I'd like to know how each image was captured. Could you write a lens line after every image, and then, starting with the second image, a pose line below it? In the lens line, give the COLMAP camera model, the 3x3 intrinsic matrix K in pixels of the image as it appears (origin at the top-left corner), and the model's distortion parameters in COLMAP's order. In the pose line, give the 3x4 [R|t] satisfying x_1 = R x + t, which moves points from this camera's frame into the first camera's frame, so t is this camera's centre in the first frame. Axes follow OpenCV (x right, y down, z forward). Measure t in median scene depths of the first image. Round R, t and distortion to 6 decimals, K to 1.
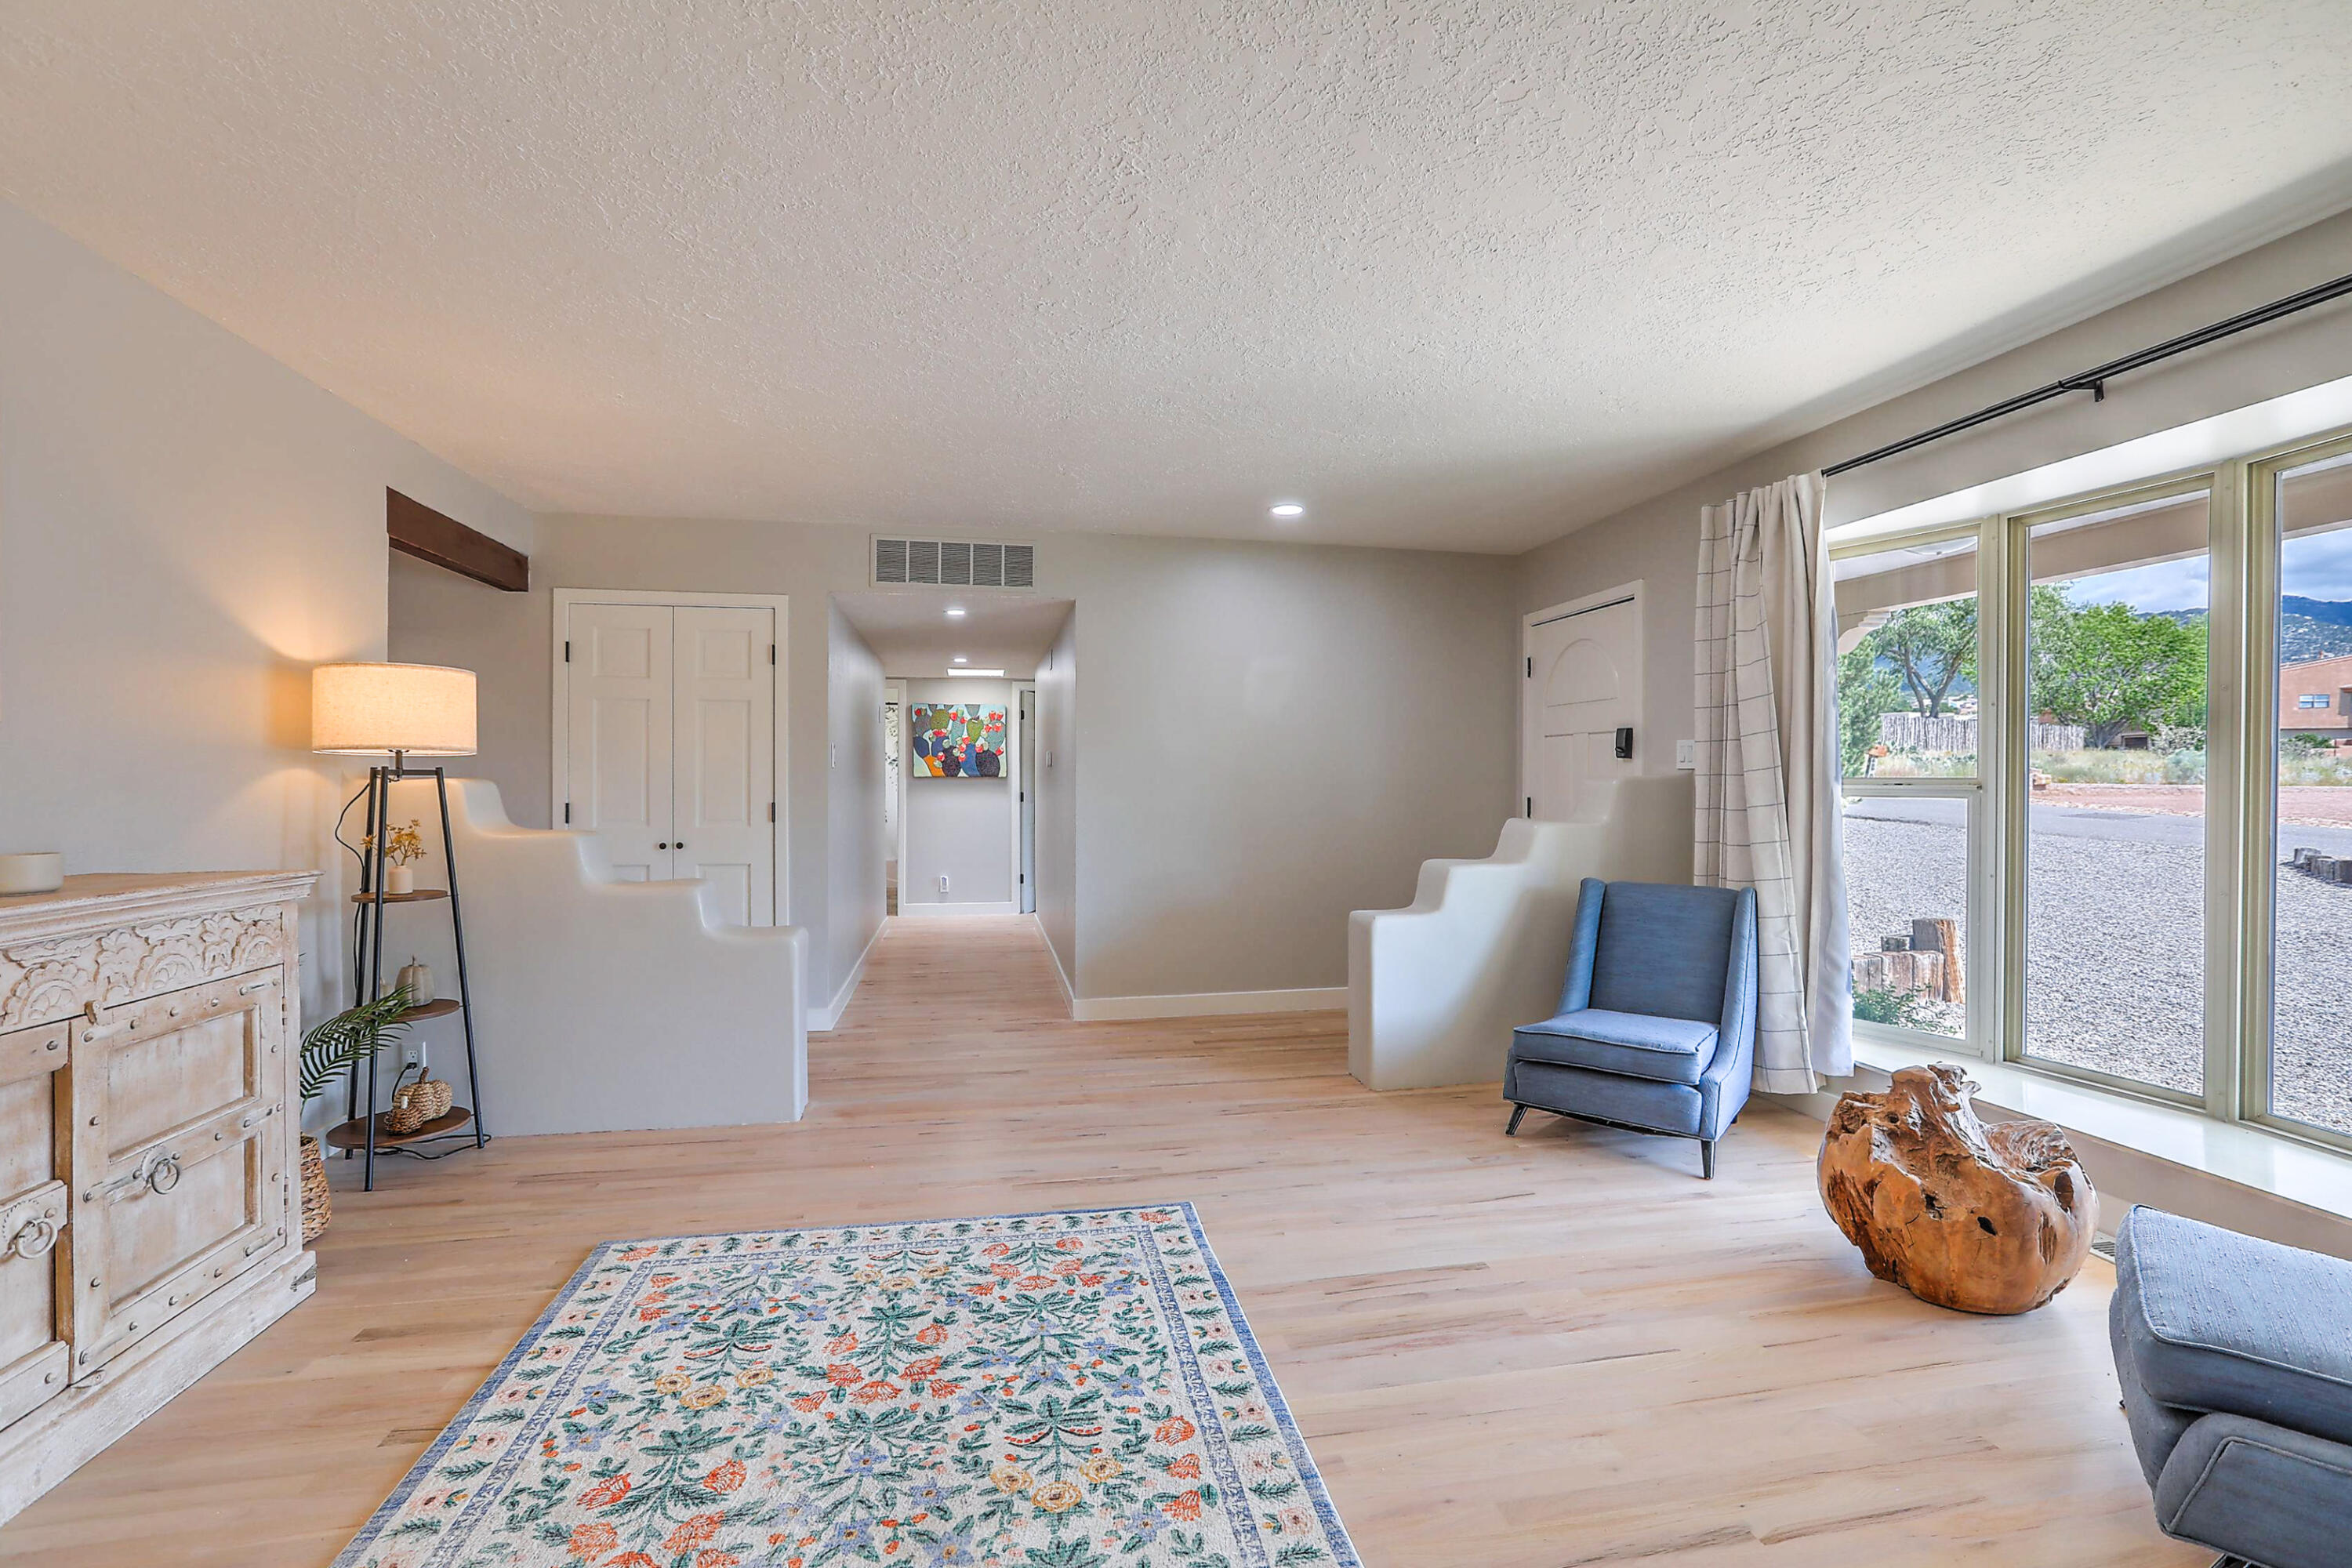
lens RADIAL K [[1055.1, 0, 1176.4], [0, 1055.1, 785.2], [0, 0, 1]] dist [-0.035328, 0.018995]
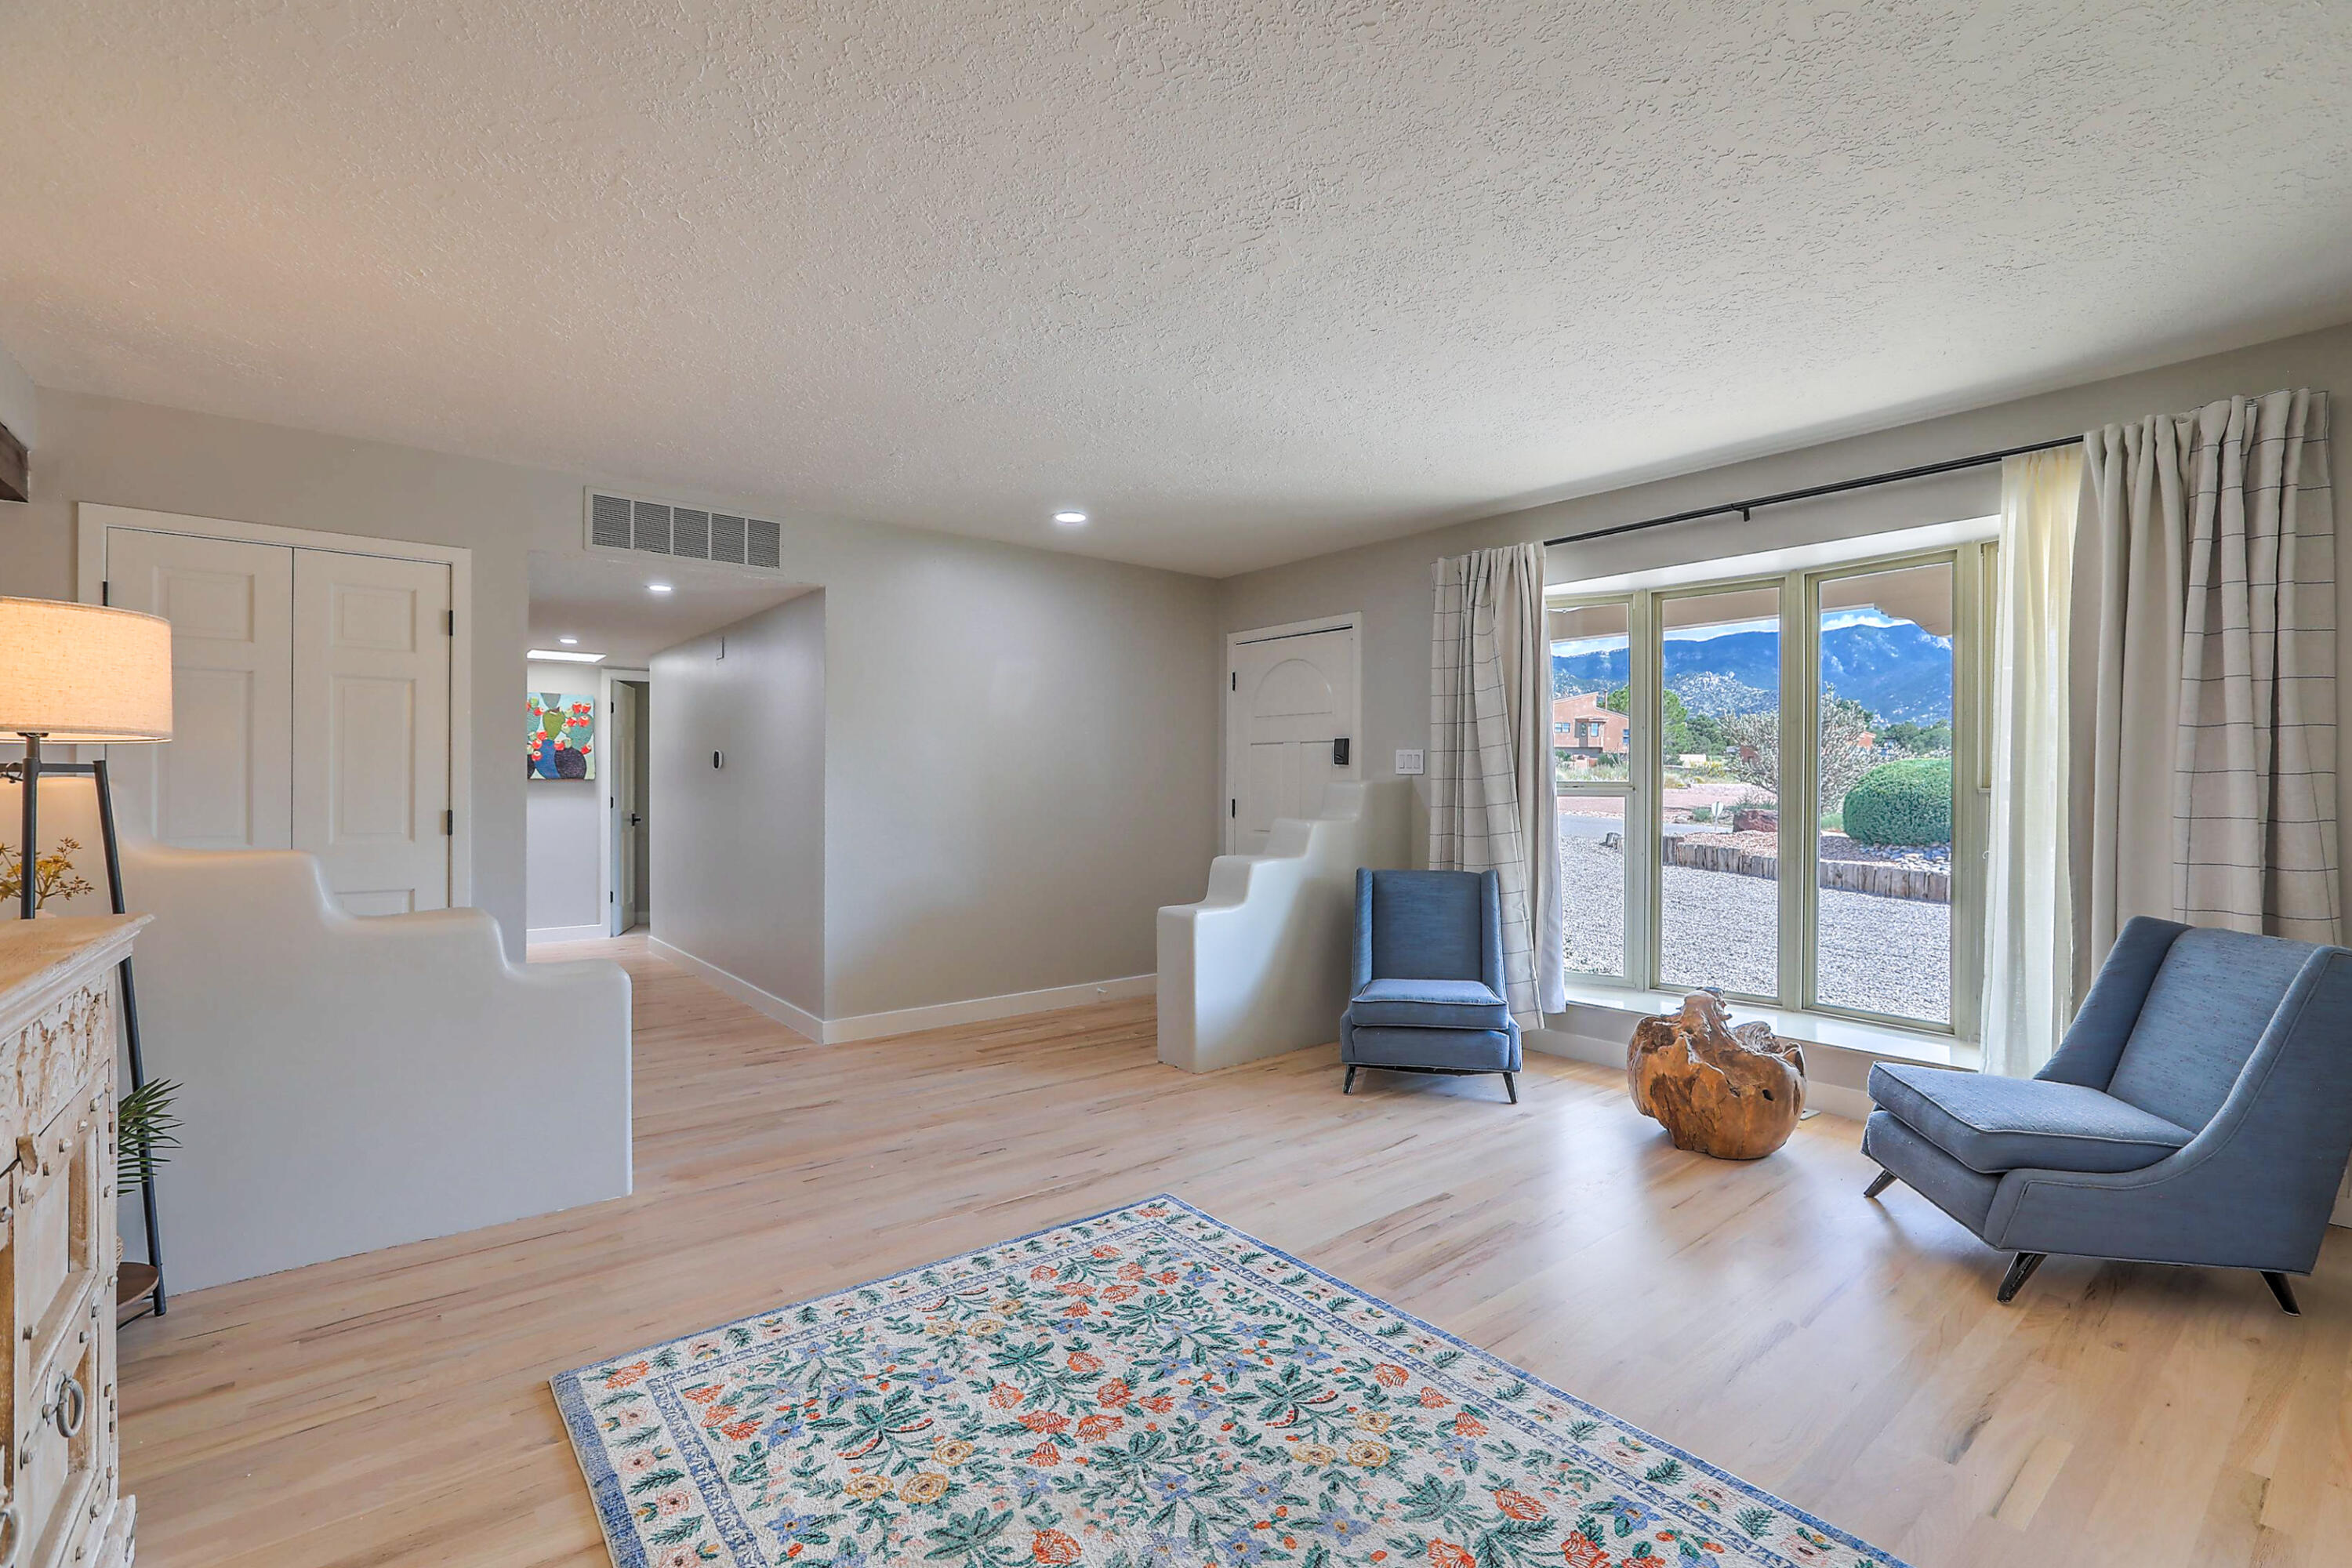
lens RADIAL K [[1055.1, 0, 1177.9], [0, 1055.1, 788.1], [0, 0, 1]] dist [-0.035328, 0.018995]
pose [[0.882112, -0.000569, 0.471039, -0.417576], [0.001266, 0.999999, -0.001162, 0.002217], [-0.471038, 0.001622, 0.882112, 0.080459]]
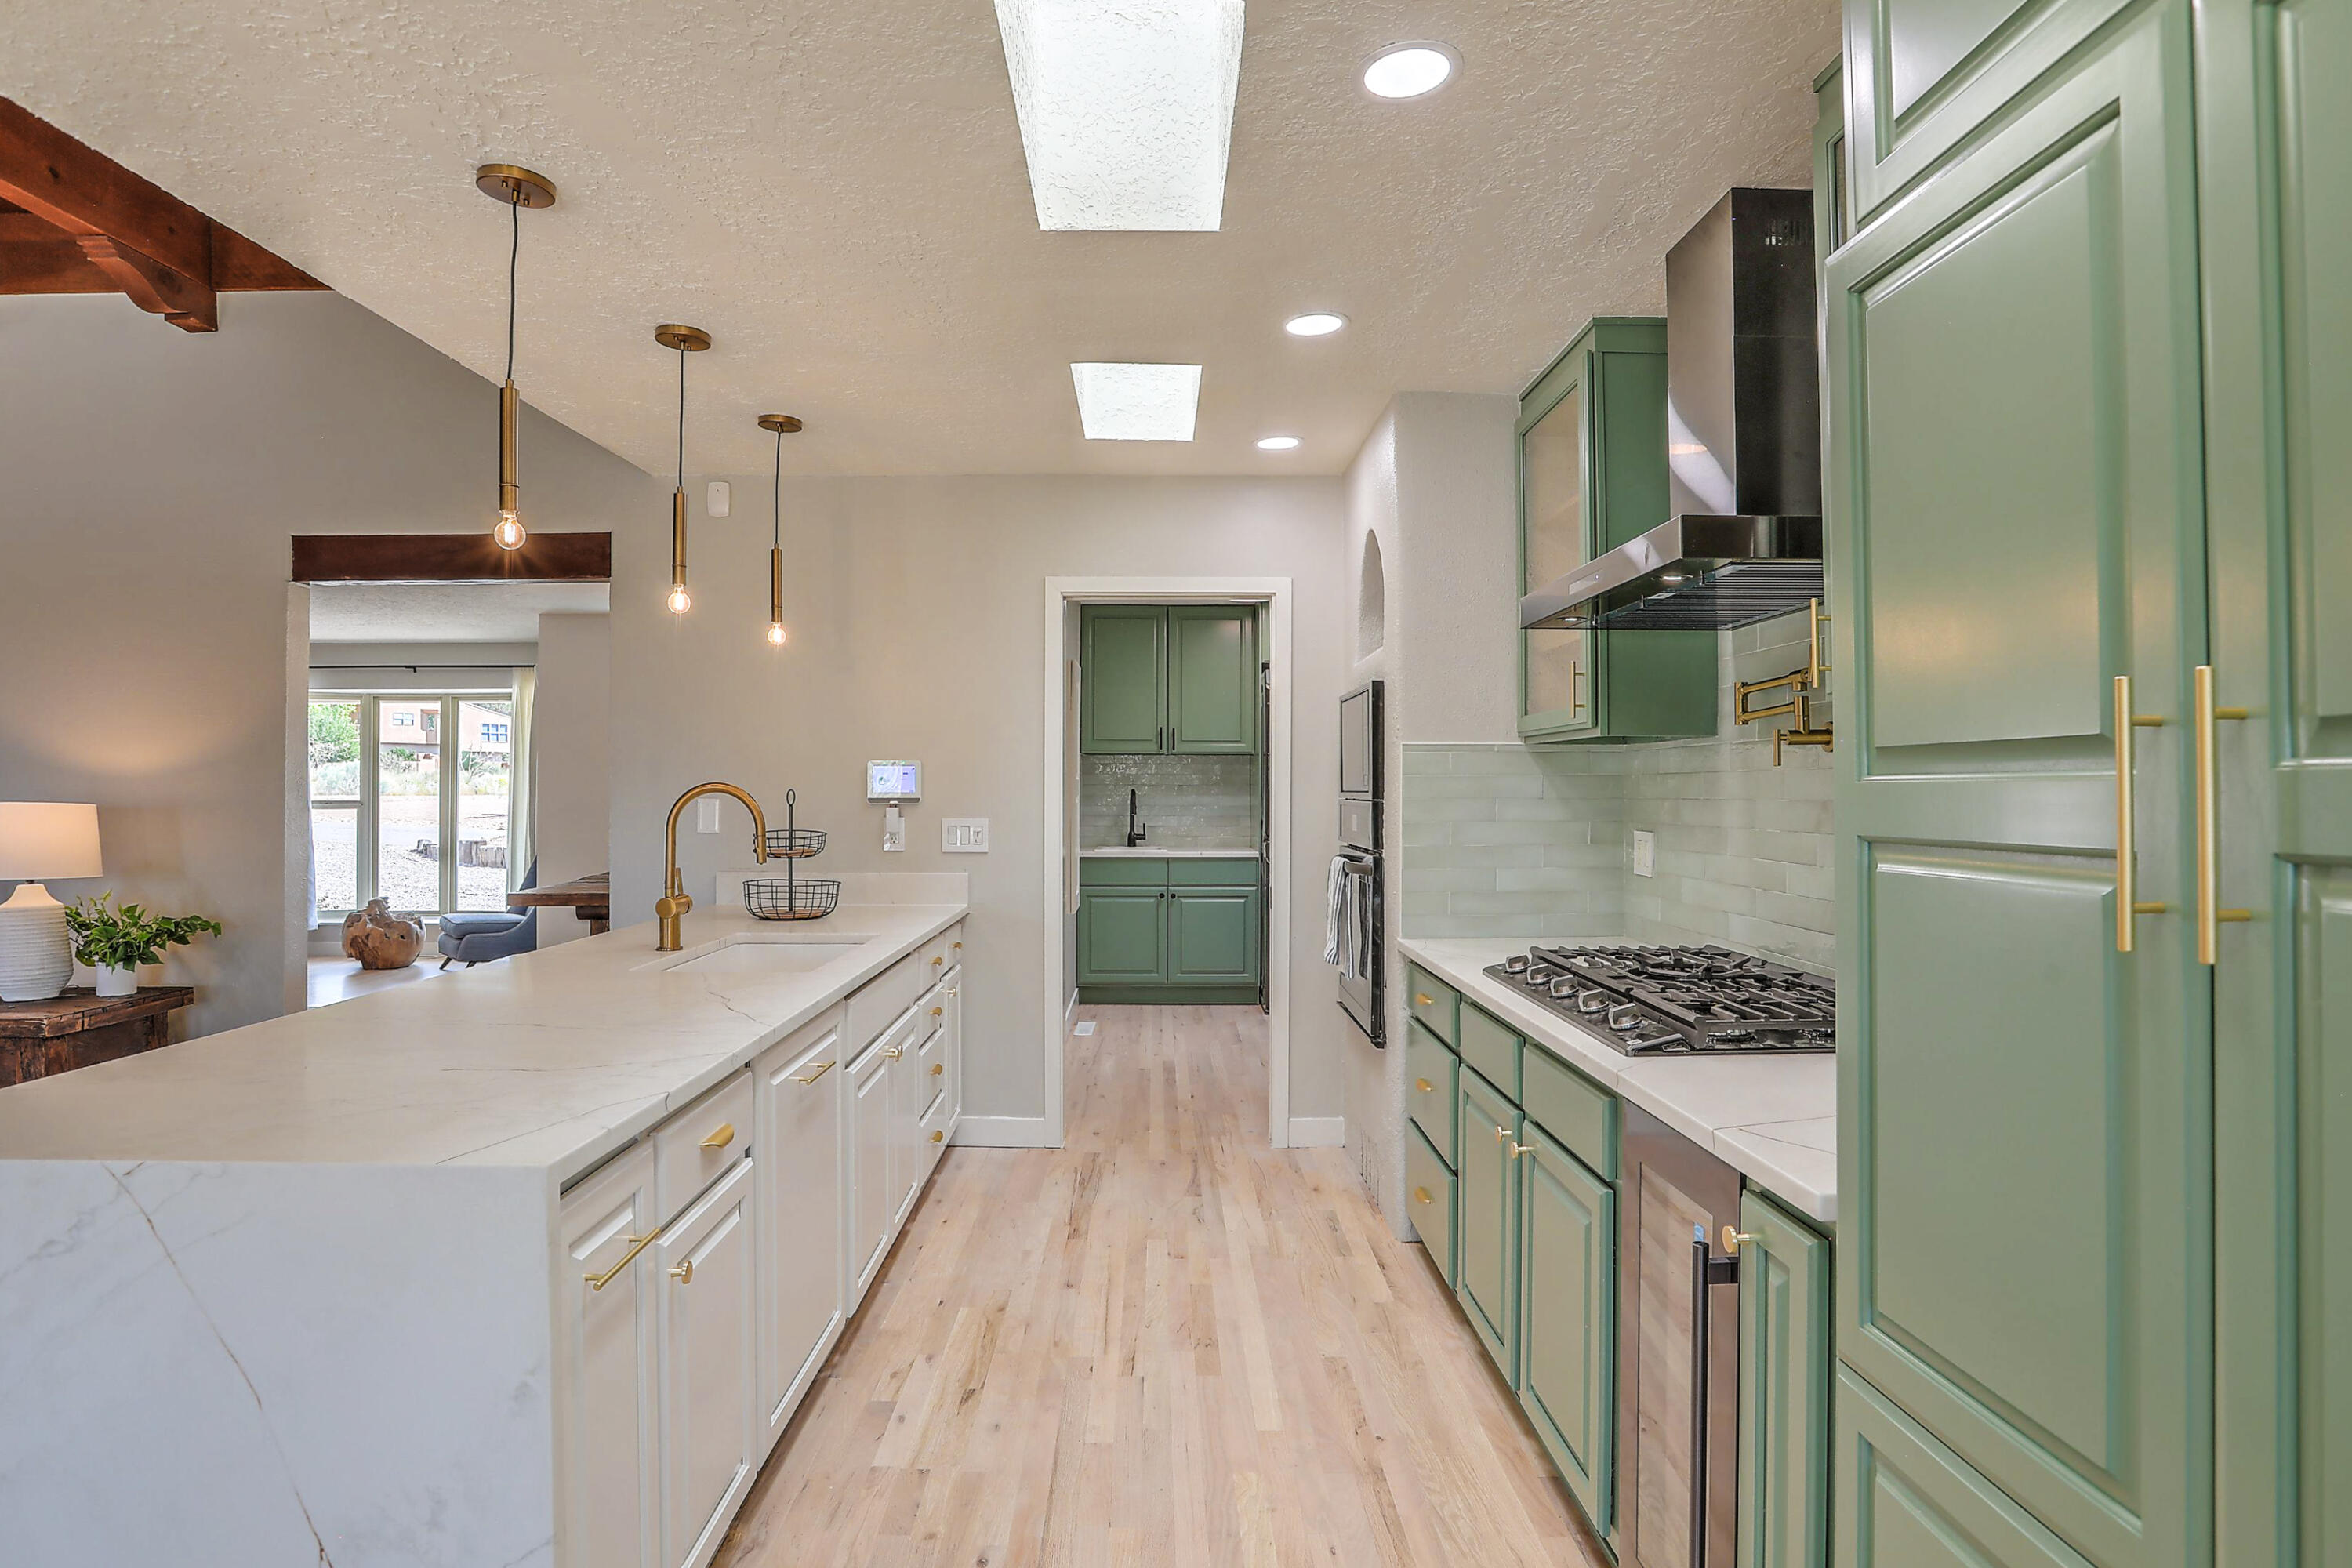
lens RADIAL K [[1249.5, 0, 1210.6], [0, 1249.5, 776.4], [0, 0, 1]] dist [-0.055146, -0.000739]
pose [[0.150067, 0.008921, 0.988636, -1.850839], [0.005009, 0.999940, -0.009783, -0.027219], [-0.988663, 0.006420, 0.150013, -1.476499]]
